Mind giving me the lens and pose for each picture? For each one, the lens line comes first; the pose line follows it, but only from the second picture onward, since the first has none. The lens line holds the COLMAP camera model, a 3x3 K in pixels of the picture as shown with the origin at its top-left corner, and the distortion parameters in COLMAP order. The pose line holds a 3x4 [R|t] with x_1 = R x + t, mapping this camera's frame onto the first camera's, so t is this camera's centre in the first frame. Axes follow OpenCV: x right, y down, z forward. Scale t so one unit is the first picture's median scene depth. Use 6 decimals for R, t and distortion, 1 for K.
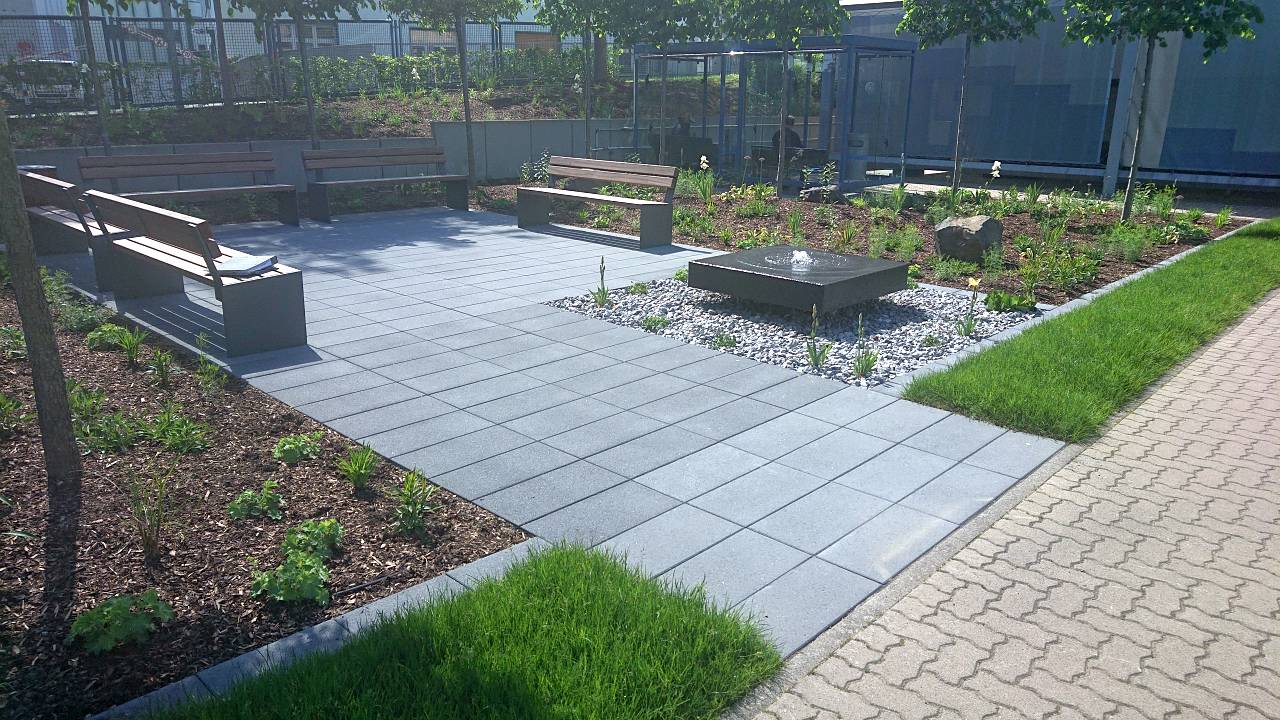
lens RADIAL K [[882.3, 0, 642.2], [0, 882.3, 362.5], [0, 0, 1]] dist [-0.009247, 0.016768]
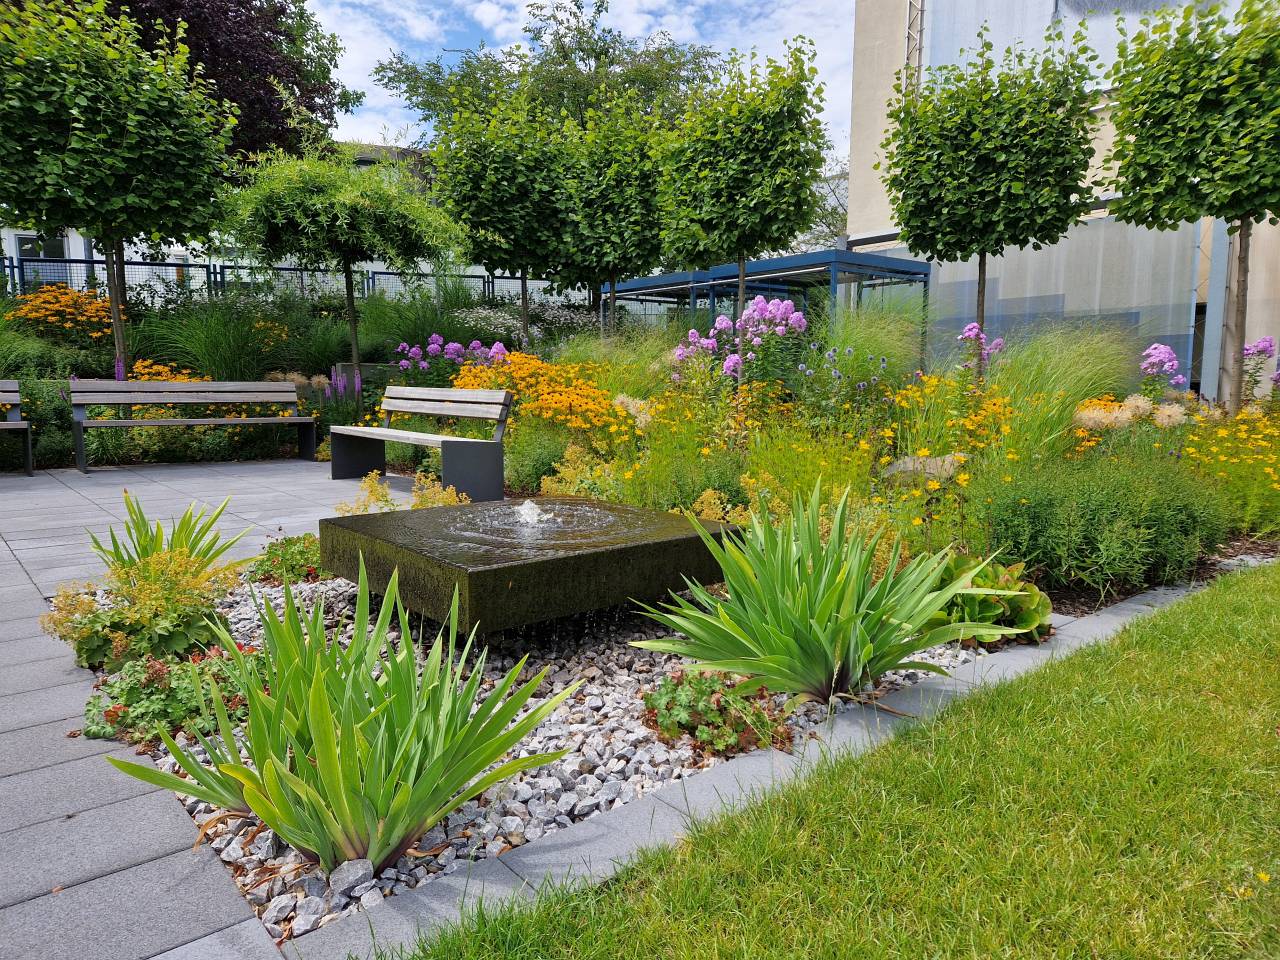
lens RADIAL K [[851.1, 0, 634.6], [0, 851.1, 487.3], [0, 0, 1]] dist [0.042068, -0.013719]
pose [[0.993622, 0.002356, -0.112734, 0.211164], [-0.021207, 0.985845, -0.166315, -0.039054], [0.110746, 0.167645, 0.979607, 0.374808]]
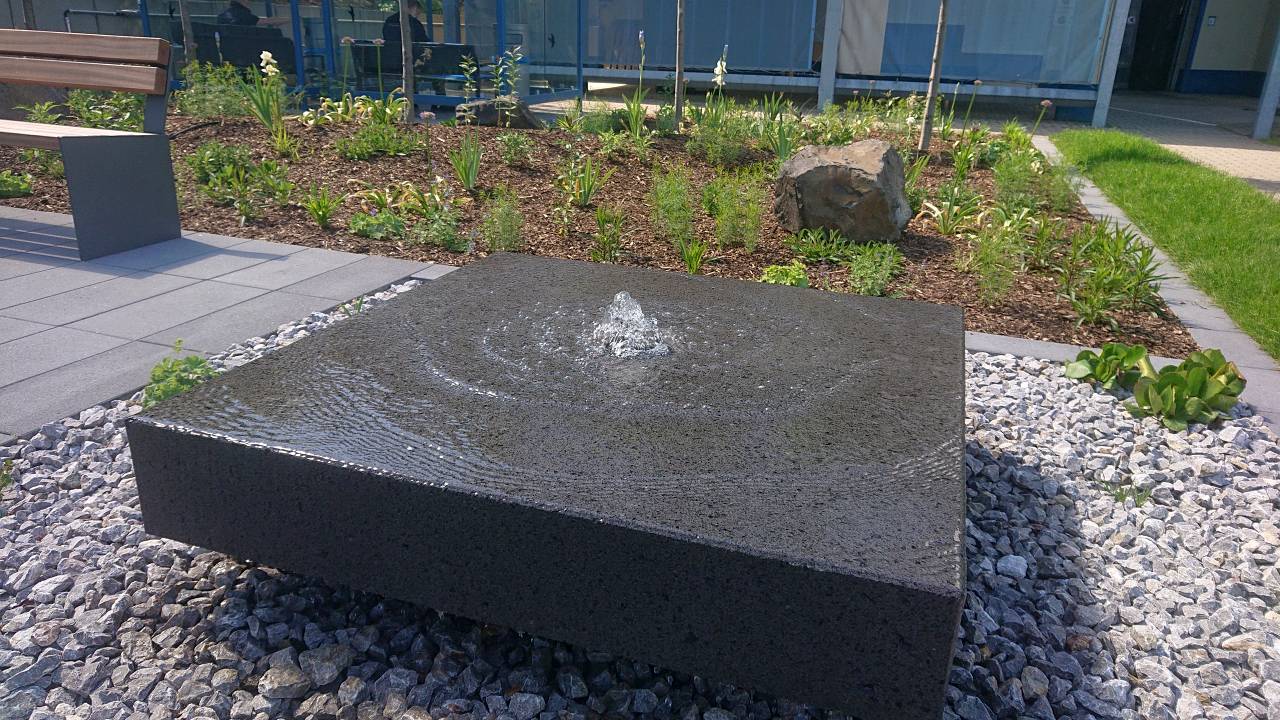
lens RADIAL K [[882.3, 0, 636.4], [0, 882.3, 365.4], [0, 0, 1]] dist [-0.009247, 0.016768]
pose [[0.911444, -0.129366, 0.390557, 0.058725], [0.098522, 0.990288, 0.098096, -0.096876], [-0.399454, -0.050930, 0.915337, 0.555556]]
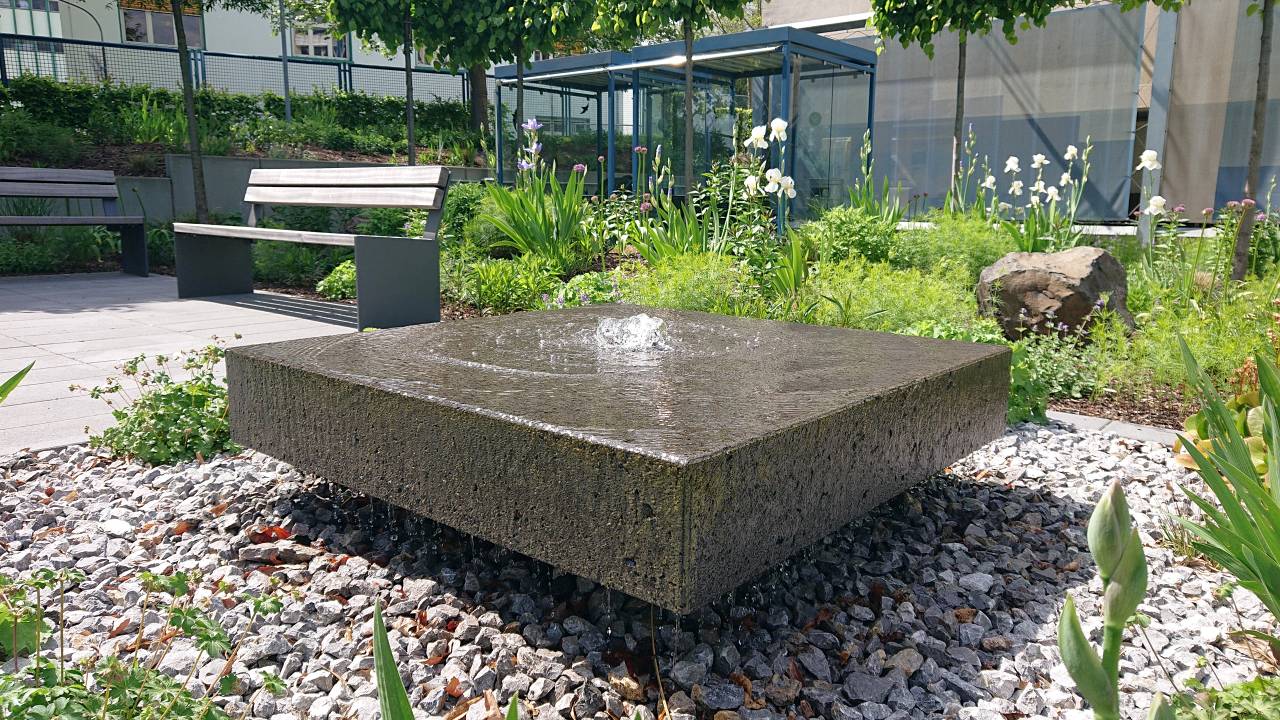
lens RADIAL K [[882.3, 0, 640.6], [0, 882.3, 360.4], [0, 0, 1]] dist [-0.009247, 0.016768]
pose [[0.998256, -0.013785, 0.057403, 0.117962], [0.020227, 0.993365, -0.113215, -0.056639], [-0.055461, 0.114178, 0.991911, 0.519505]]
